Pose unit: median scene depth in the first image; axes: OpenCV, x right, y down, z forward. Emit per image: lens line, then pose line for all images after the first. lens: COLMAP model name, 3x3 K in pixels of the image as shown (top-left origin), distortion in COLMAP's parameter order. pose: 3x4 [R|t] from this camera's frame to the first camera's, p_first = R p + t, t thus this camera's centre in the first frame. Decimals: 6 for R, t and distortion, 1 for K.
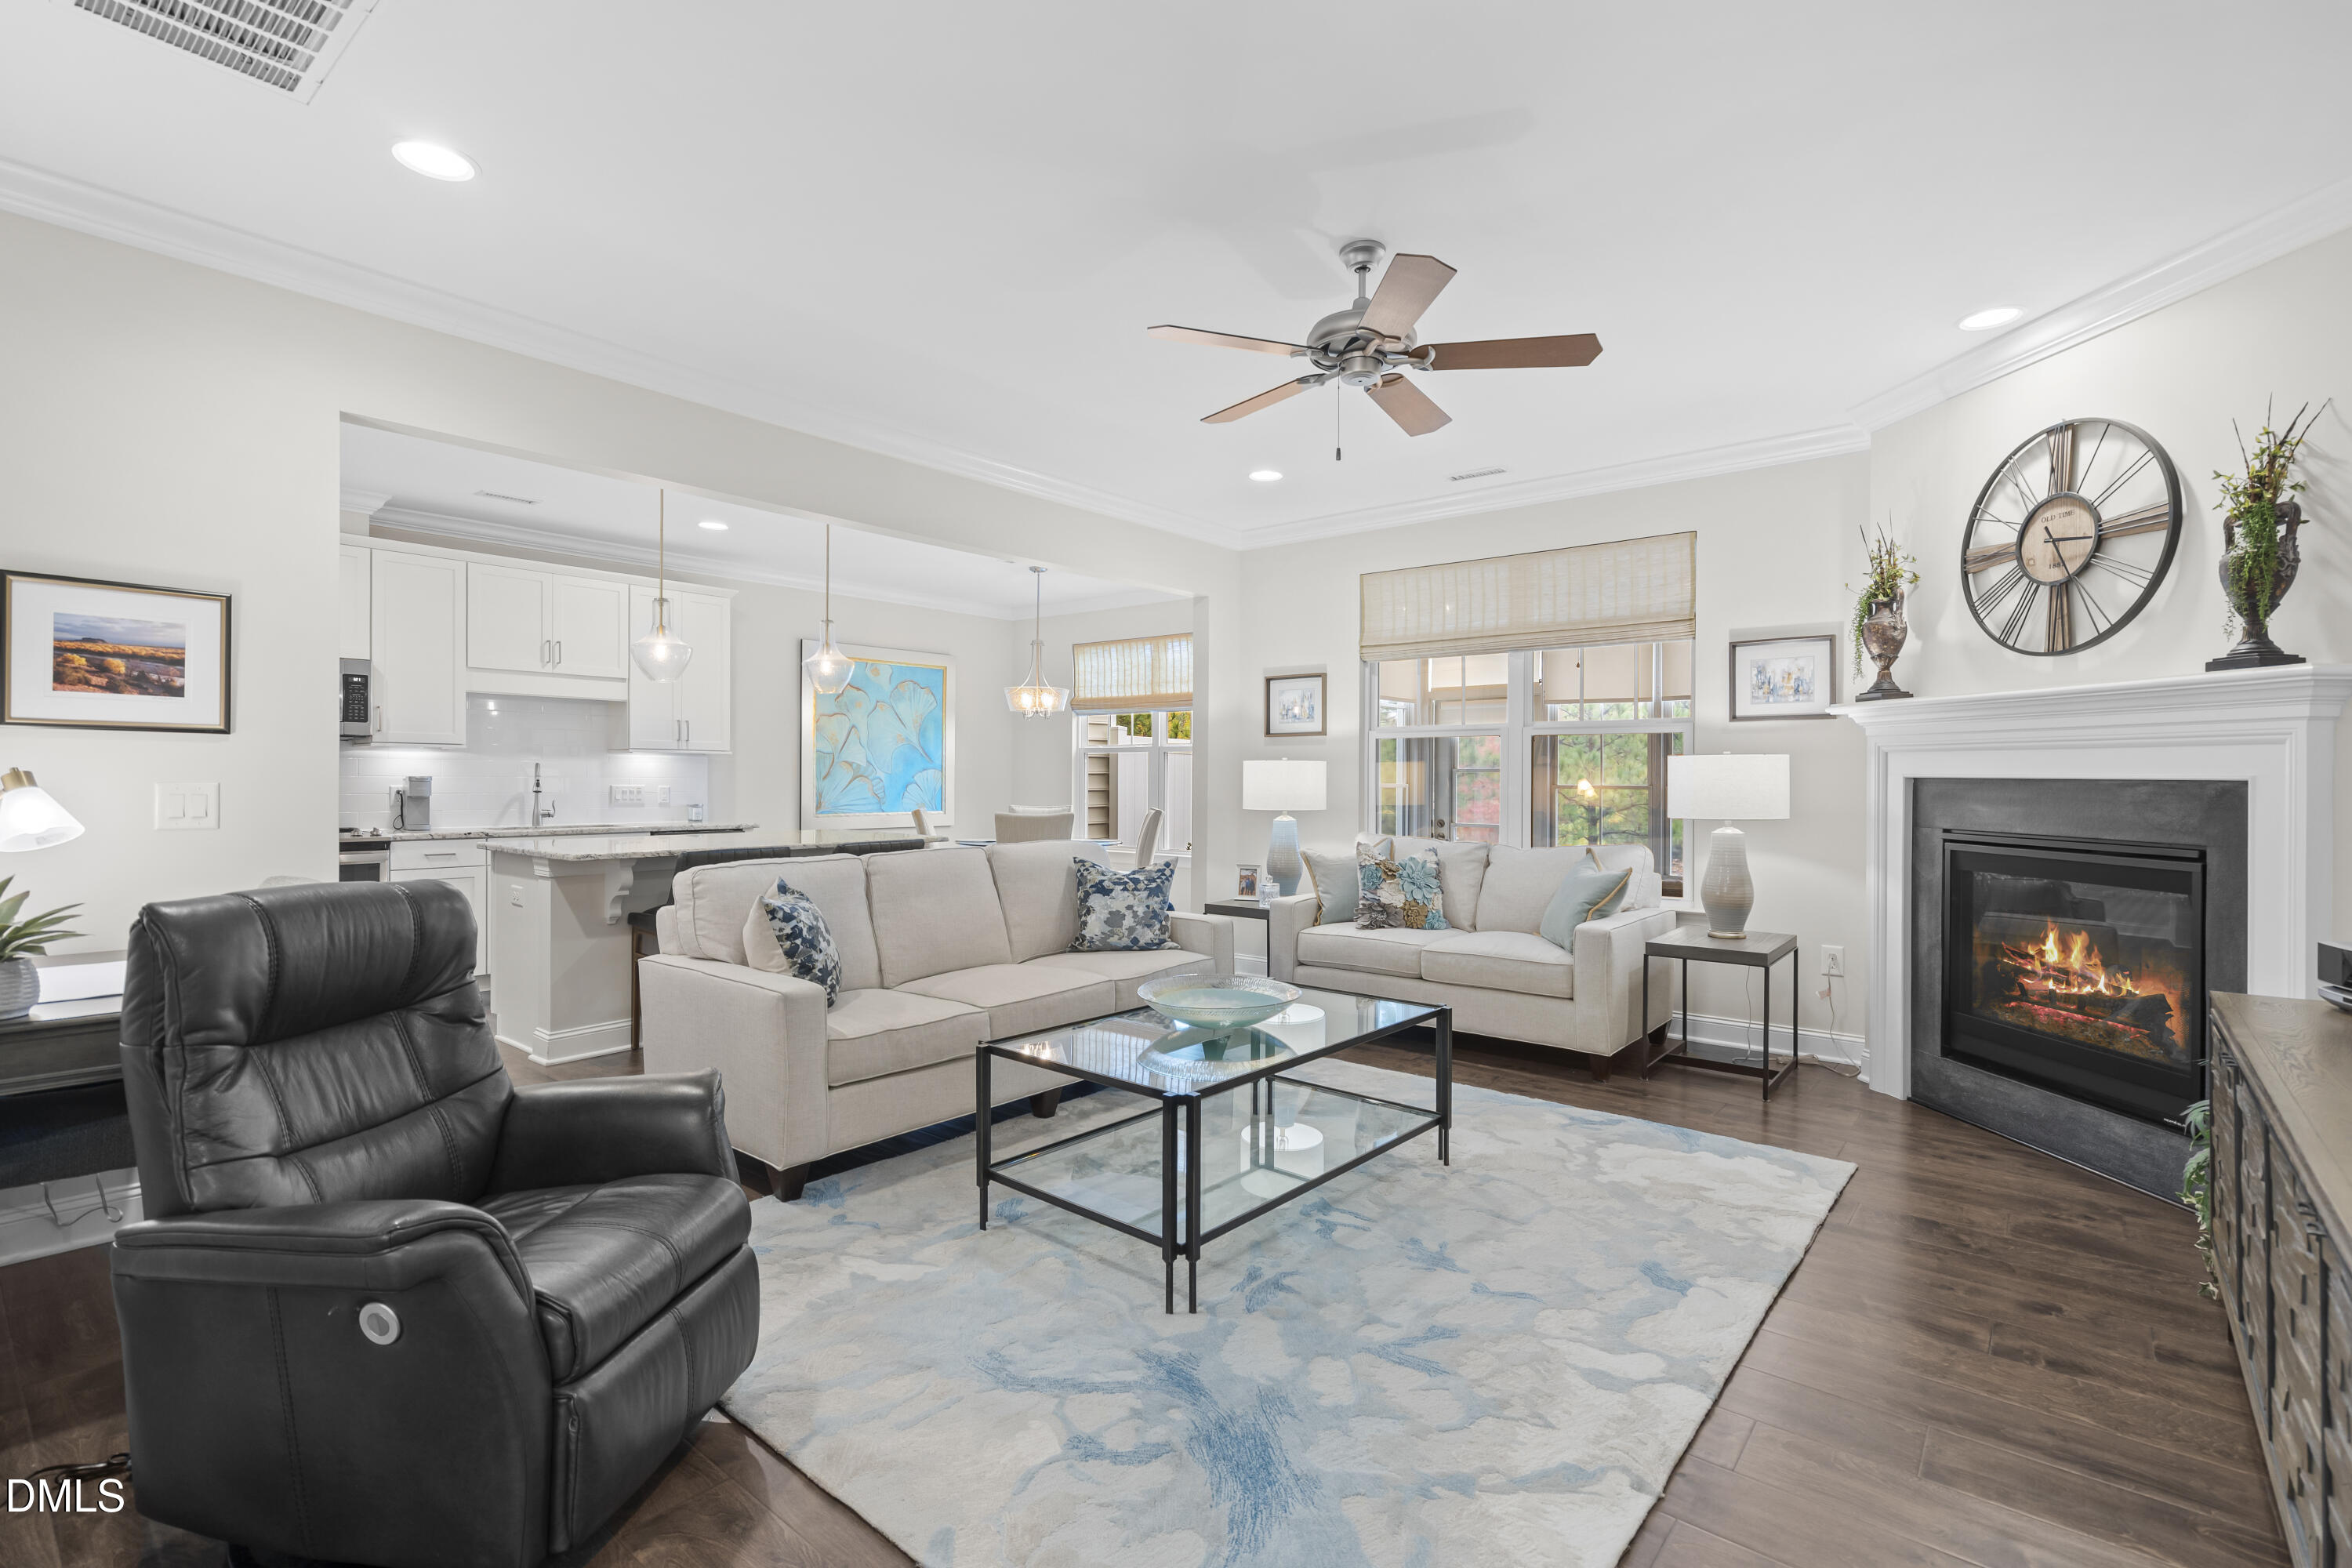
lens RADIAL K [[1075.8, 0, 1172.5], [0, 1075.8, 776.9], [0, 0, 1]] dist [-0.003460, 0.001250]
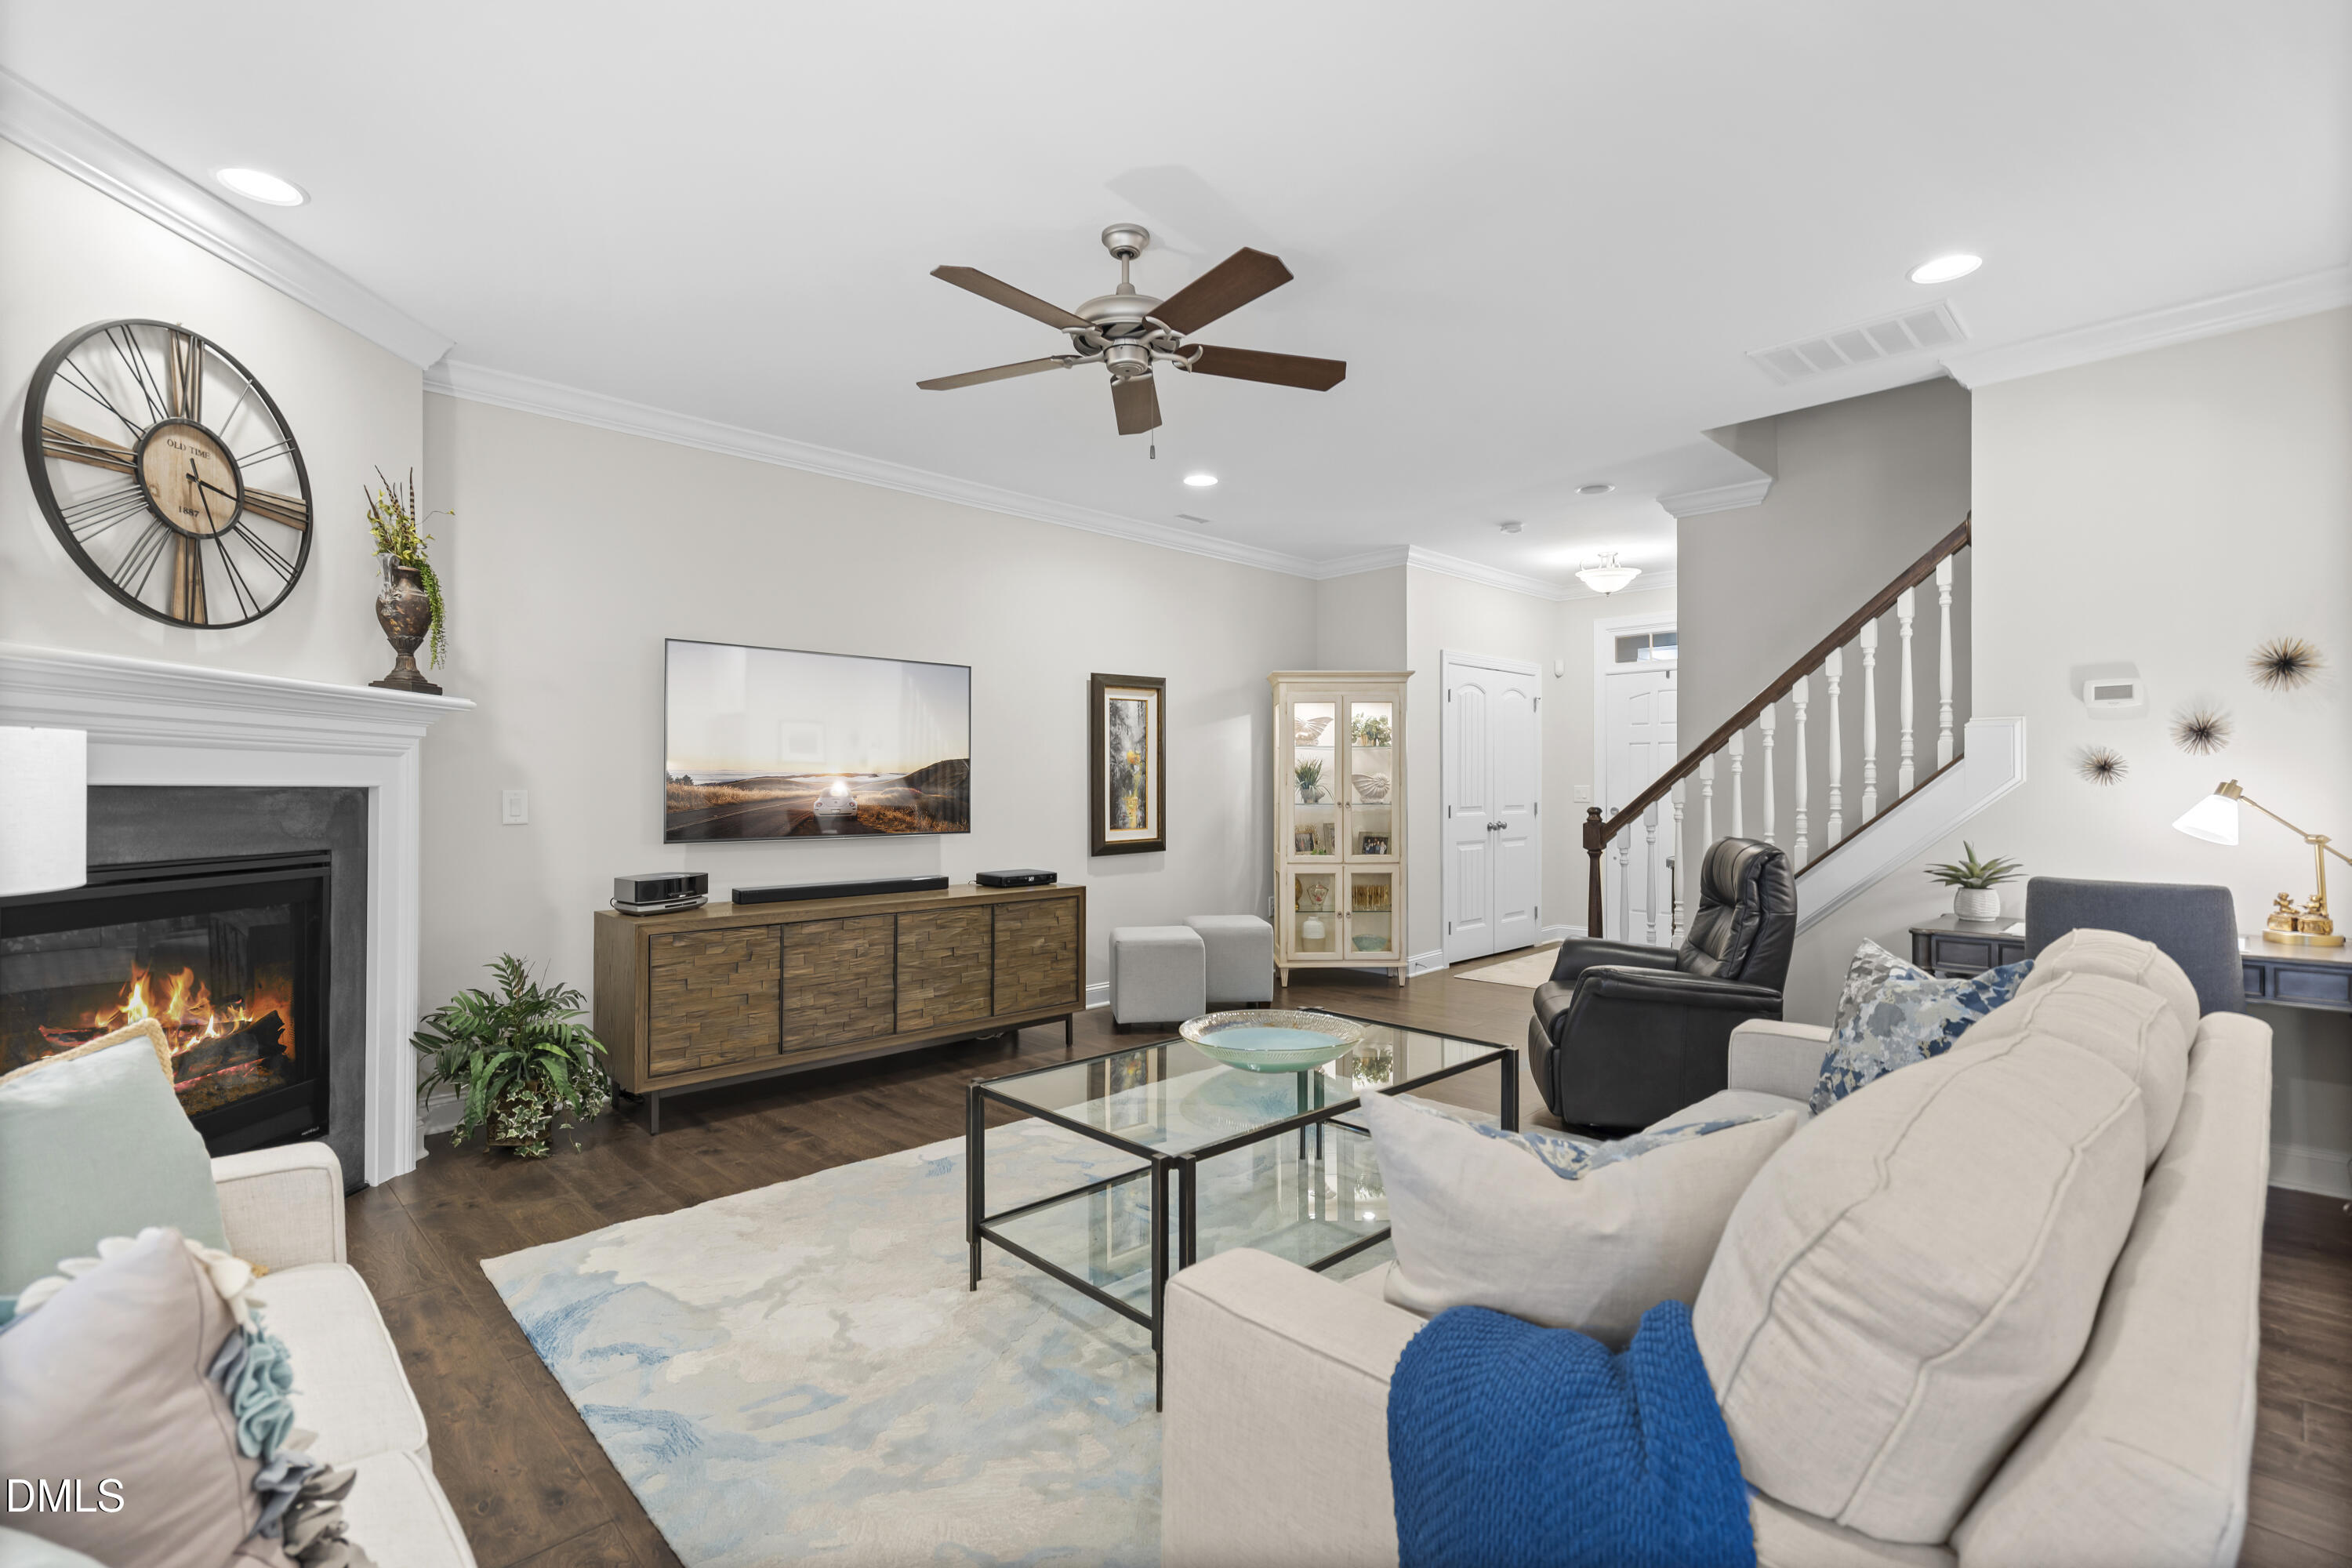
lens RADIAL K [[1060.8, 0, 1154.0], [0, 1060.8, 782.6], [0, 0, 1]] dist [-0.017798, 0.000337]
pose [[-0.992451, -0.002367, 0.122615, 0.033005], [-0.002652, 0.999994, -0.002157, 0.000919], [-0.122610, -0.002466, -0.992452, 1.645950]]
